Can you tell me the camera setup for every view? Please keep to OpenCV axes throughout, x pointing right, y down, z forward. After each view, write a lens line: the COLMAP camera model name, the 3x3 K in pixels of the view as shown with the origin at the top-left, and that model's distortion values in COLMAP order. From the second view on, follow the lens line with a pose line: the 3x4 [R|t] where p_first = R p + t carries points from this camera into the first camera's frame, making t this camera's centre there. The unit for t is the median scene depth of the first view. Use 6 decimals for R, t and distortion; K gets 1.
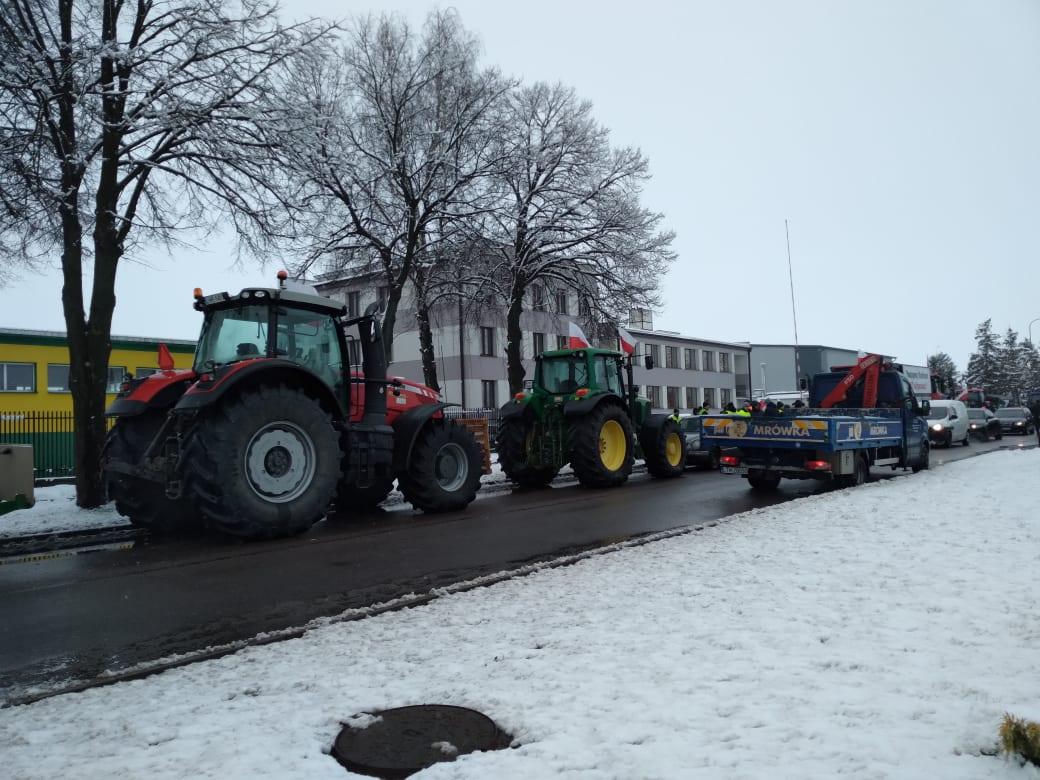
lens RADIAL K [[824.6, 0, 532.4], [0, 824.6, 388.0], [0, 0, 1]] dist [0.100379, -0.145985]
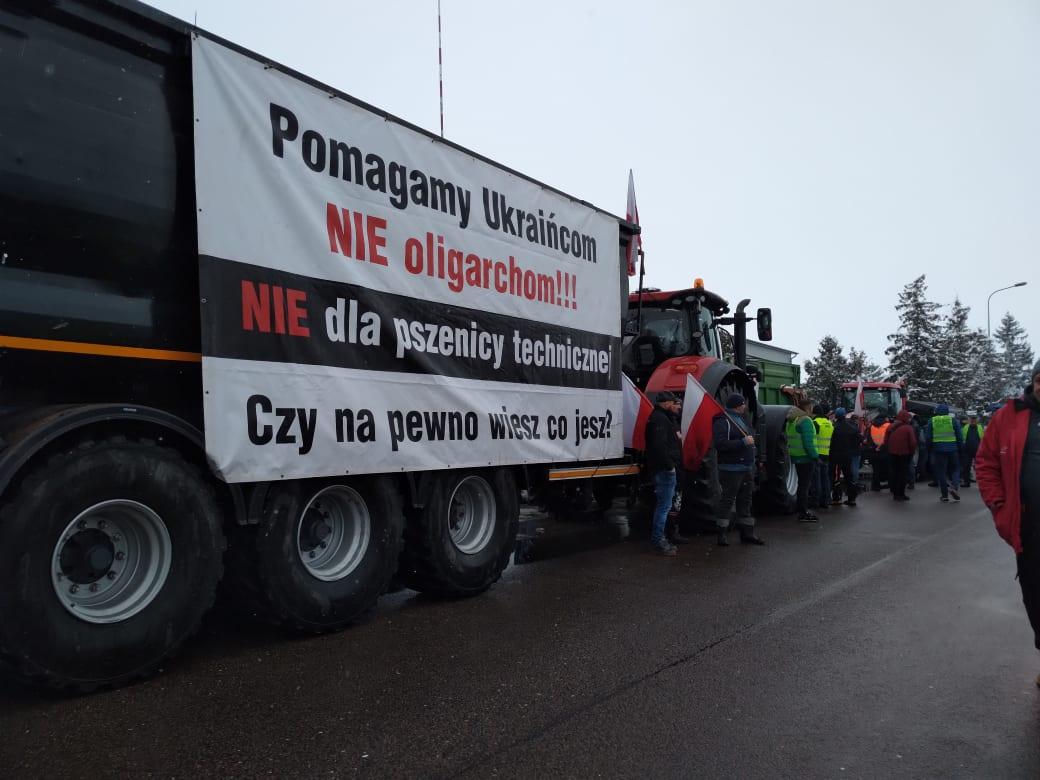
lens RADIAL K [[775.7, 0, 520.0], [0, 775.7, 390.0], [0, 0, 1]] dist [-0.040330, -0.005472]
pose [[0.999615, 0.027640, -0.002373, 0.270186], [-0.027663, 0.999566, -0.010093, 0.009458], [0.002093, 0.010155, 0.999946, 0.470865]]
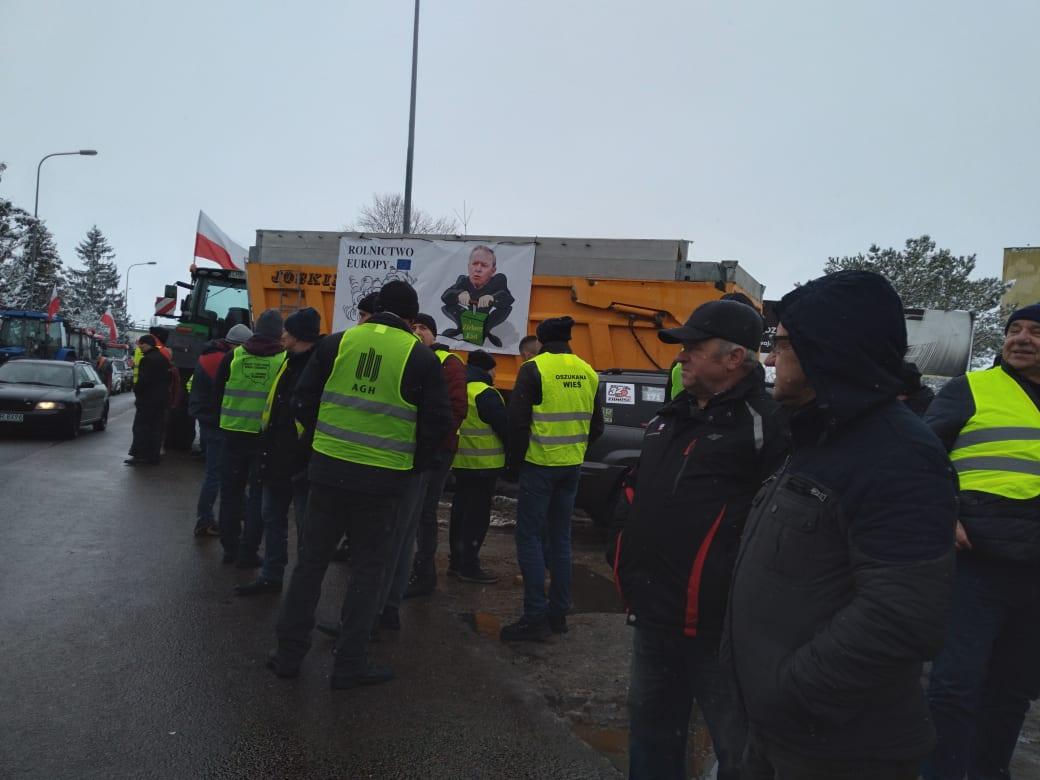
lens RADIAL K [[824.6, 0, 532.4], [0, 824.6, 388.0], [0, 0, 1]] dist [0.100379, -0.145985]
pose [[0.493762, 0.056540, 0.867757, 0.389409], [-0.110868, 0.993834, -0.001670, 0.012313], [-0.862501, -0.095382, 0.496986, 0.618798]]
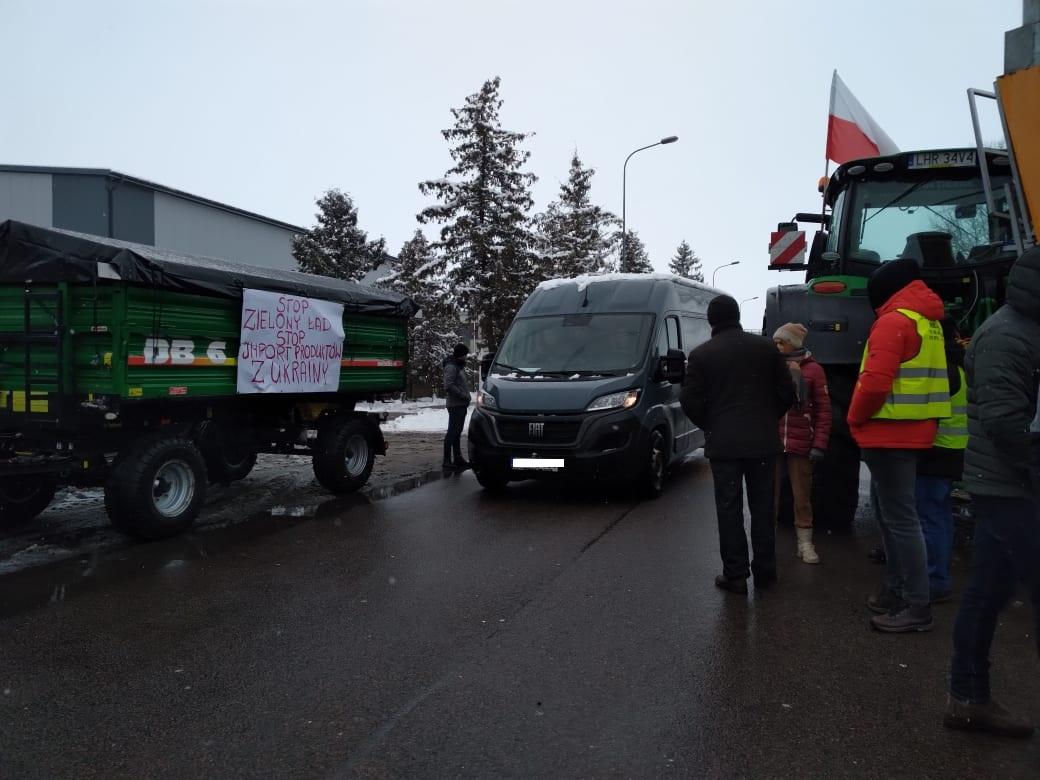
lens RADIAL K [[824.6, 0, 532.4], [0, 824.6, 388.0], [0, 0, 1]] dist [0.100379, -0.145985]
pose [[0.928358, 0.011328, 0.371515, 0.443164], [-0.033631, 0.997996, 0.053607, 0.015101], [-0.370163, -0.062260, 0.926878, 0.699293]]
